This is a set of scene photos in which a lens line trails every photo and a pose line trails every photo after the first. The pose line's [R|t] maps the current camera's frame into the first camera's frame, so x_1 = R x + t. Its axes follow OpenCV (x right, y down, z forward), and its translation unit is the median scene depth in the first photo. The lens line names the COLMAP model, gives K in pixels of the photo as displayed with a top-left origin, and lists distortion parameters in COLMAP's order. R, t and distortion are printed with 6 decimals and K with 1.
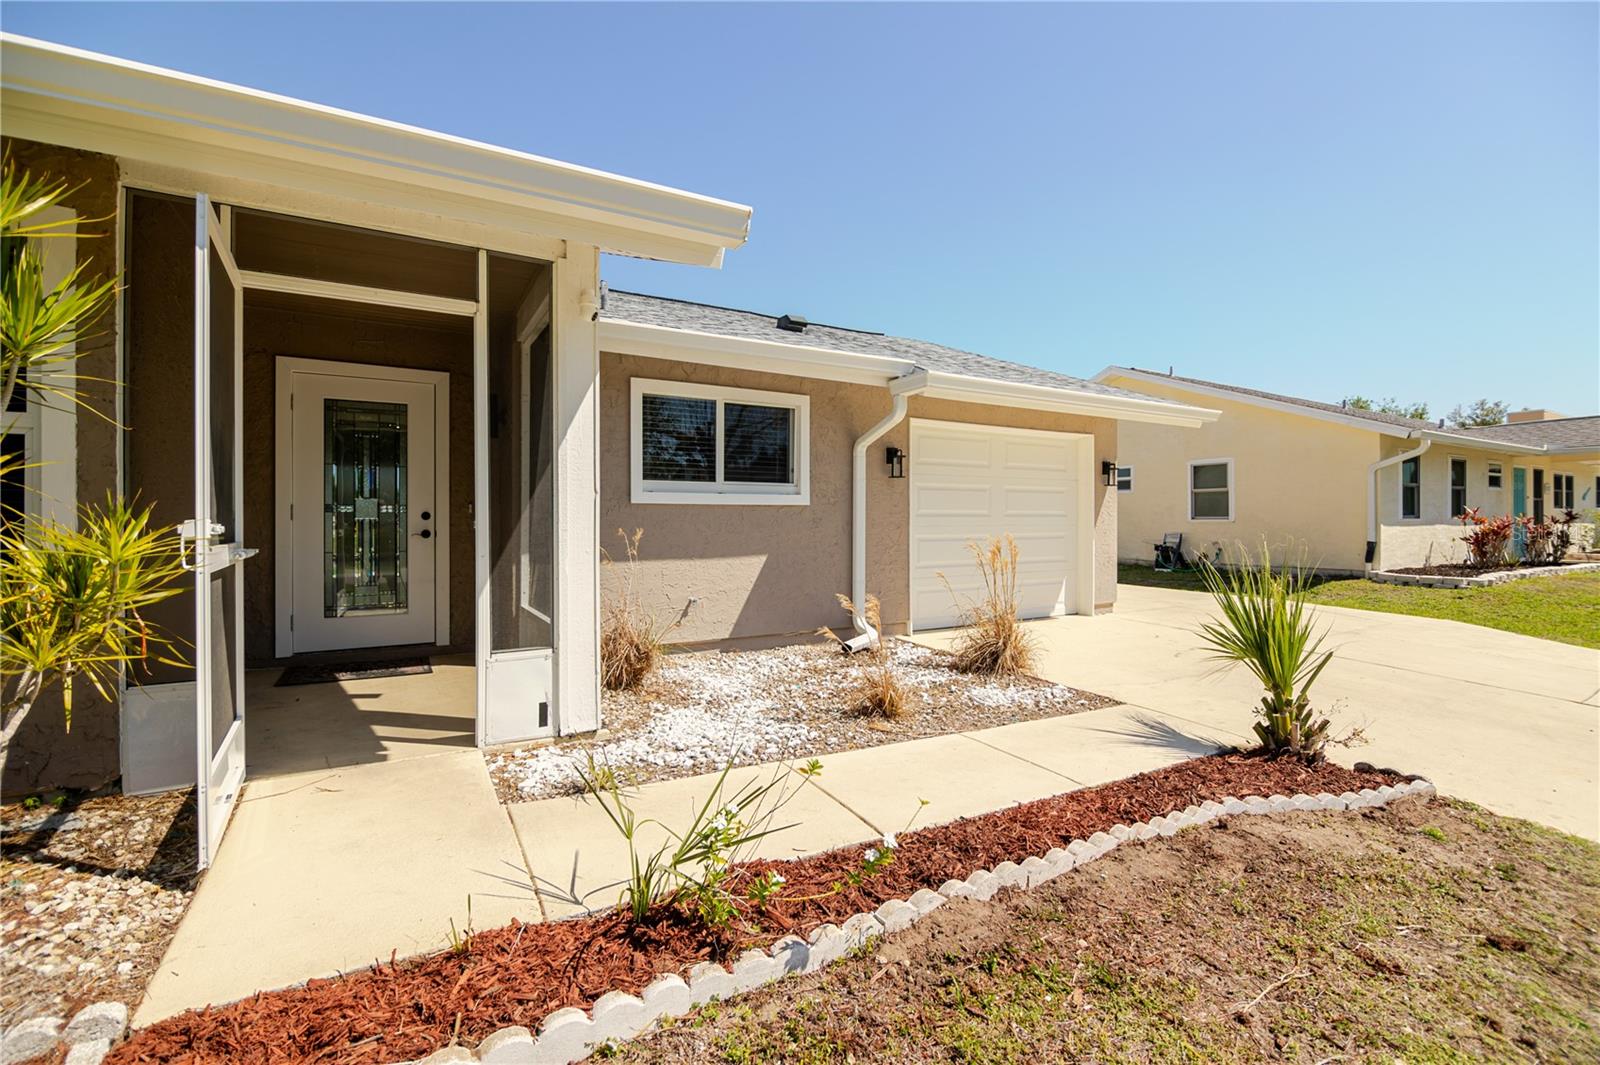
lens RADIAL K [[698.3, 0, 800.0], [0, 698.3, 532.5], [0, 0, 1]] dist [-0.014464, -0.000236]
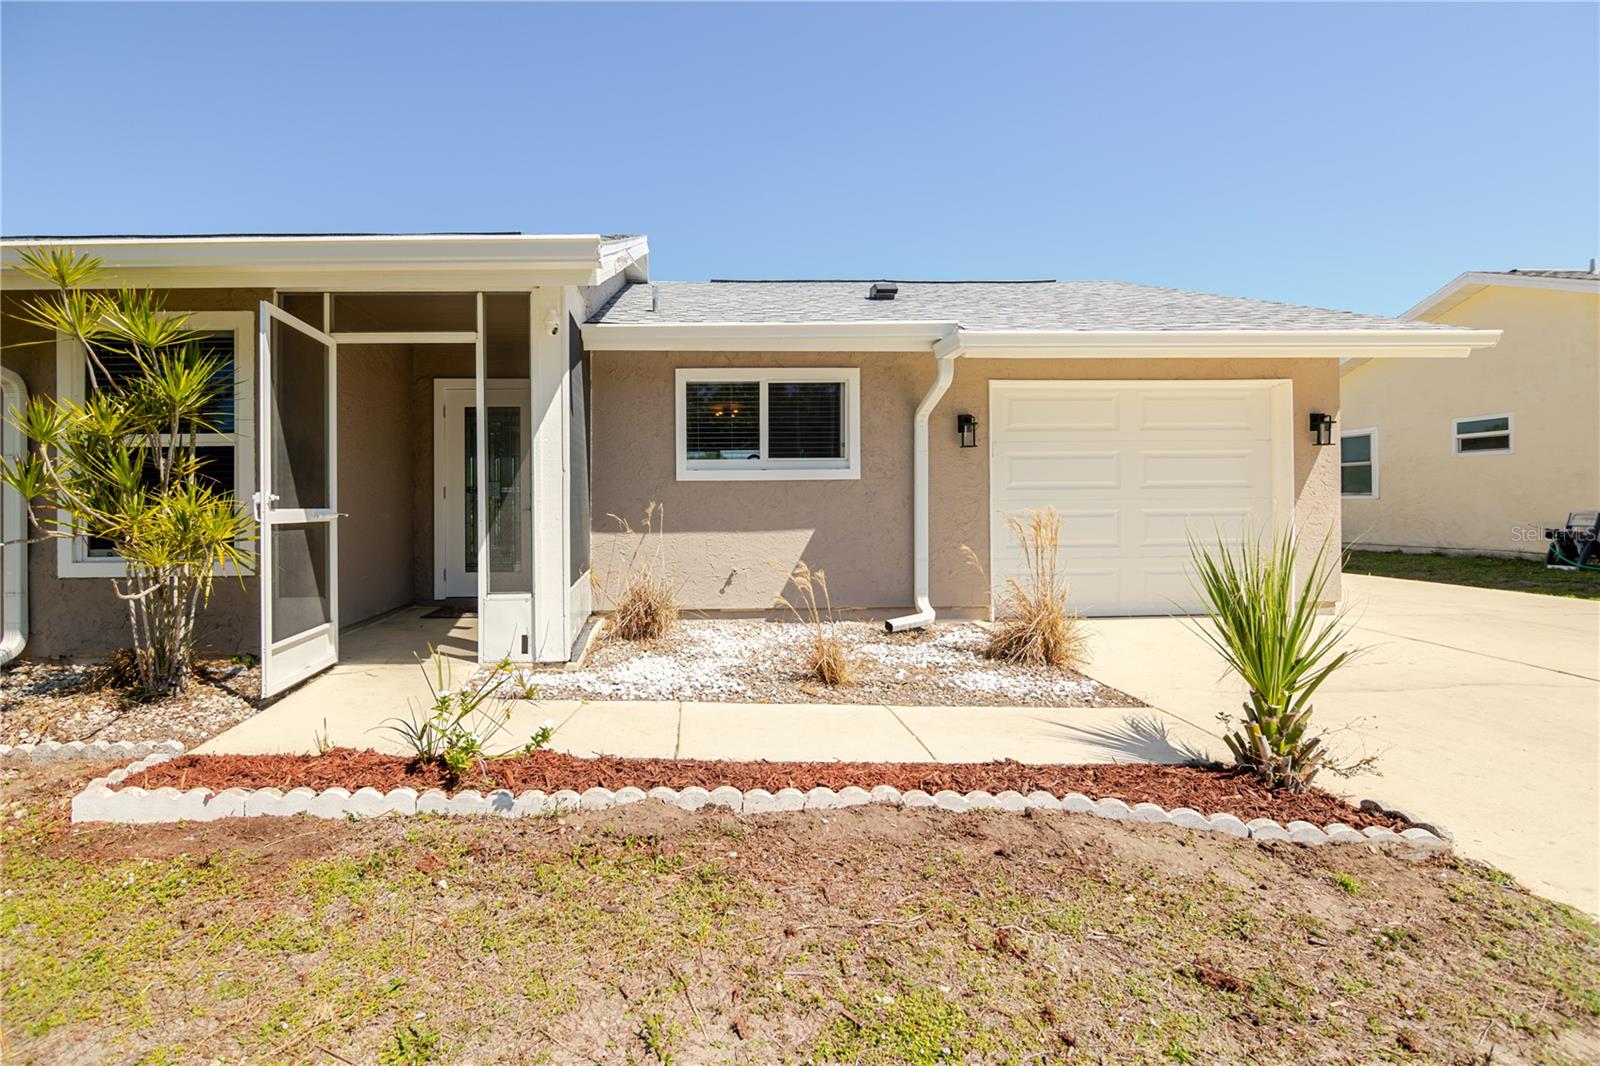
lens RADIAL K [[764.7, 0, 723.9], [0, 764.7, 514.8], [0, 0, 1]] dist [-0.013020, 0.000082]
pose [[0.878519, -0.001713, -0.477704, 0.387438], [-0.000444, 0.999990, -0.004403, 0.017105], [0.477707, 0.004081, 0.878510, -0.039893]]
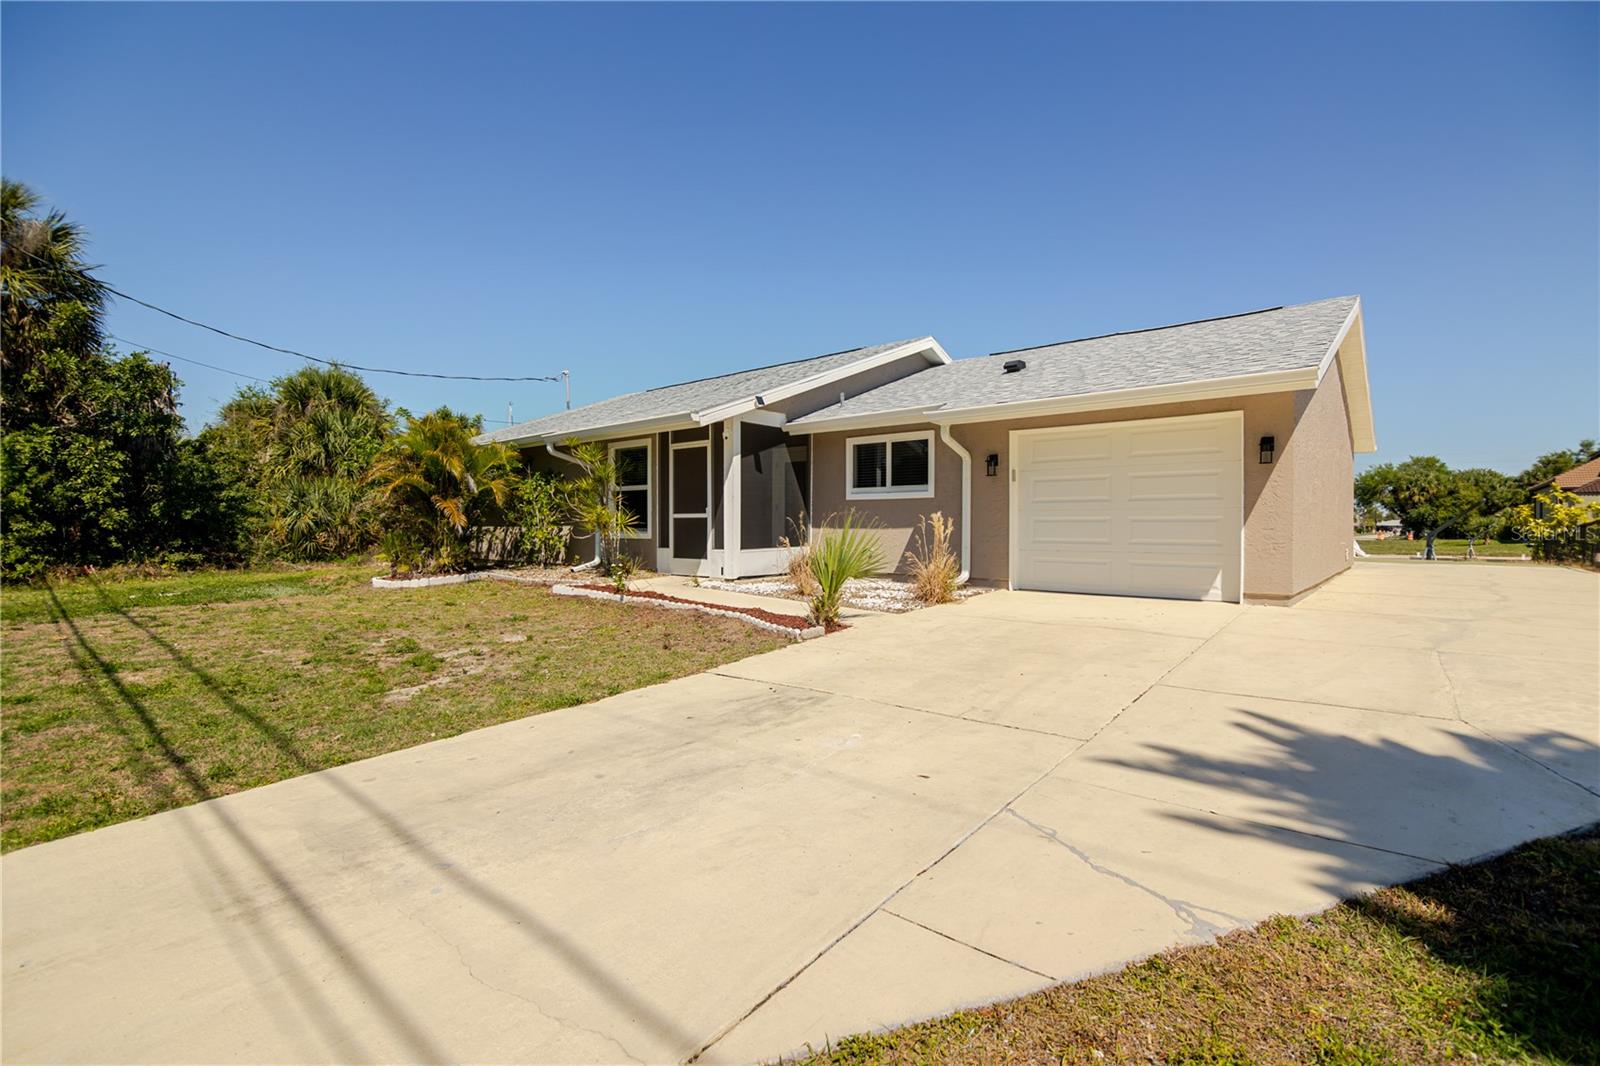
lens RADIAL K [[754.4, 0, 808.8], [0, 754.4, 532.3], [0, 0, 1]] dist [-0.005333, -0.001133]
pose [[0.322212, 0.010200, -0.946612, 1.703151], [-0.018344, 0.999821, 0.004529, 0.042077], [0.946490, 0.015906, 0.322342, 0.176274]]
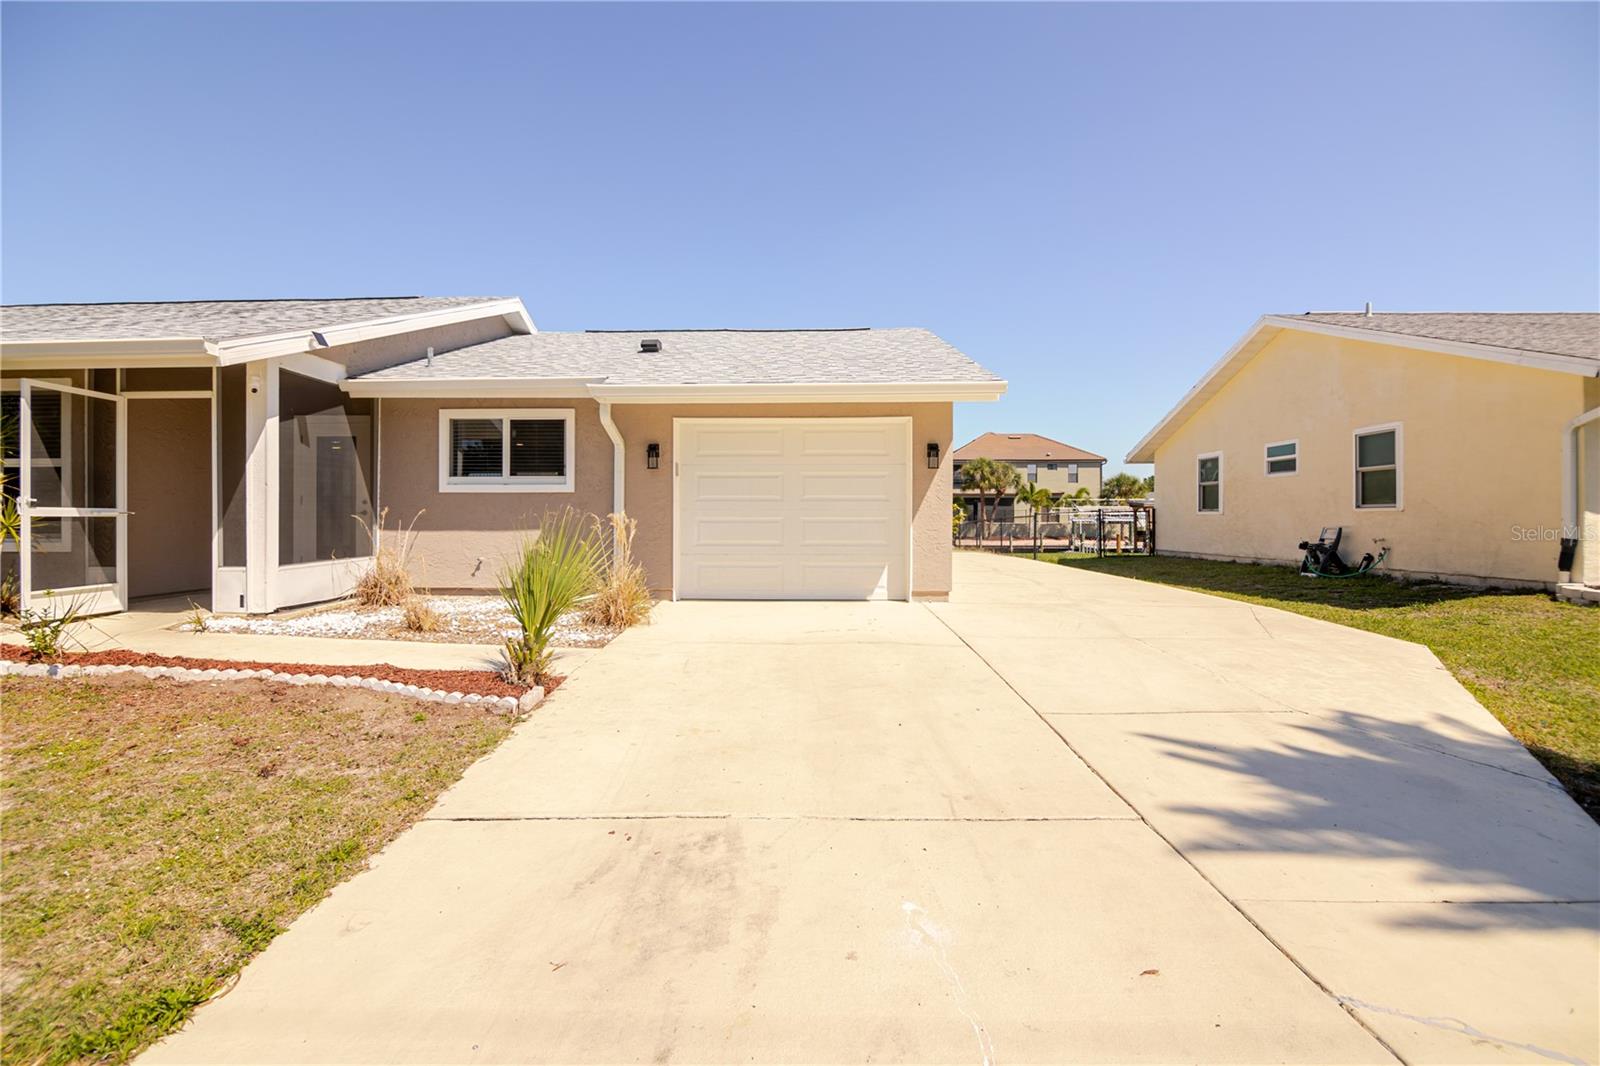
lens RADIAL K [[730.9, 0, 799.1], [0, 730.9, 524.2], [0, 0, 1]] dist [-0.003551, -0.000837]
pose [[0.846002, 0.007073, -0.533133, 1.190416], [-0.012714, 0.999895, -0.006910, 0.026751], [0.533029, 0.012624, 0.846003, 0.071175]]
